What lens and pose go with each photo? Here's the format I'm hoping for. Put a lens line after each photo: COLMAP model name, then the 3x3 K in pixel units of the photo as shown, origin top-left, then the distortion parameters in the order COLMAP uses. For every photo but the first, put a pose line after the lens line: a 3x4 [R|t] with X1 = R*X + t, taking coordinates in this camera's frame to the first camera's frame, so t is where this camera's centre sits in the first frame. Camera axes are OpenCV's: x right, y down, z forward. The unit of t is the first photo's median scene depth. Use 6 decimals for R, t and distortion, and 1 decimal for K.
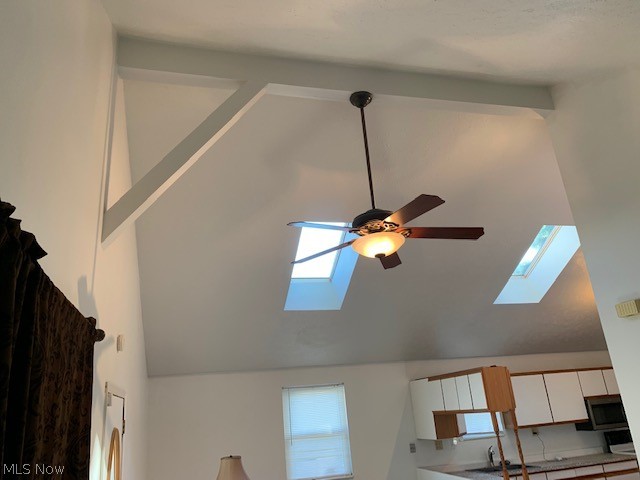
lens RADIAL K [[491.9, 0, 313.0], [0, 491.9, 236.9], [0, 0, 1]] dist [-0.006783, -0.003759]
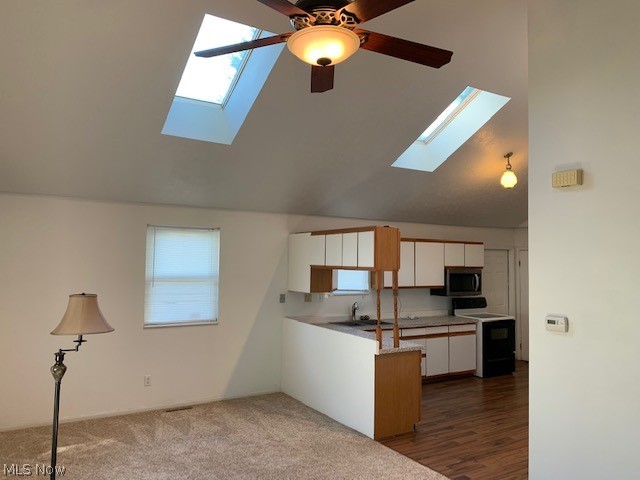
lens RADIAL K [[492.9, 0, 320.0], [0, 492.9, 240.0], [0, 0, 1]] dist [0.055434, -0.059662]
pose [[0.948773, 0.104655, 0.298124, -0.031587], [-0.185994, 0.947740, 0.259222, 0.048399], [-0.255415, -0.301392, 0.918655, 0.108587]]
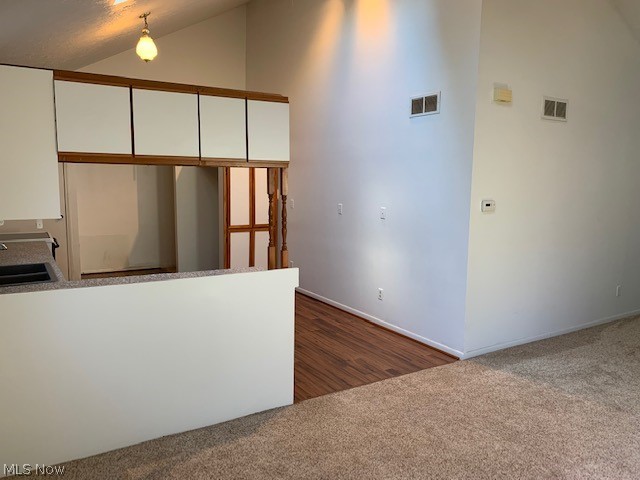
lens RADIAL K [[489.4, 0, 315.8], [0, 489.4, 238.7], [0, 0, 1]] dist [0.047838, -0.075312]
pose [[-0.301681, -0.041147, 0.952521, -0.199120], [-0.313908, 0.947650, -0.058484, 0.354640], [-0.900250, -0.316648, -0.298804, 0.847446]]
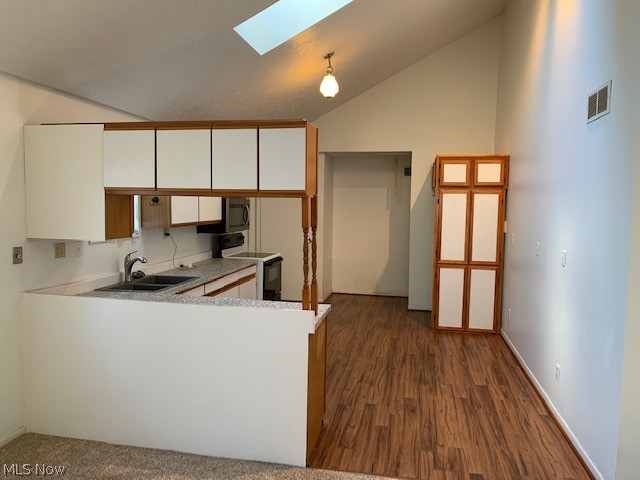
lens RADIAL K [[492.9, 0, 320.0], [0, 492.9, 240.0], [0, 0, 1]] dist [0.055434, -0.059662]
pose [[0.424065, 0.014549, 0.905515, -0.118351], [-0.353228, 0.923338, 0.150586, 0.231984], [-0.833906, -0.383711, 0.396695, 0.551186]]
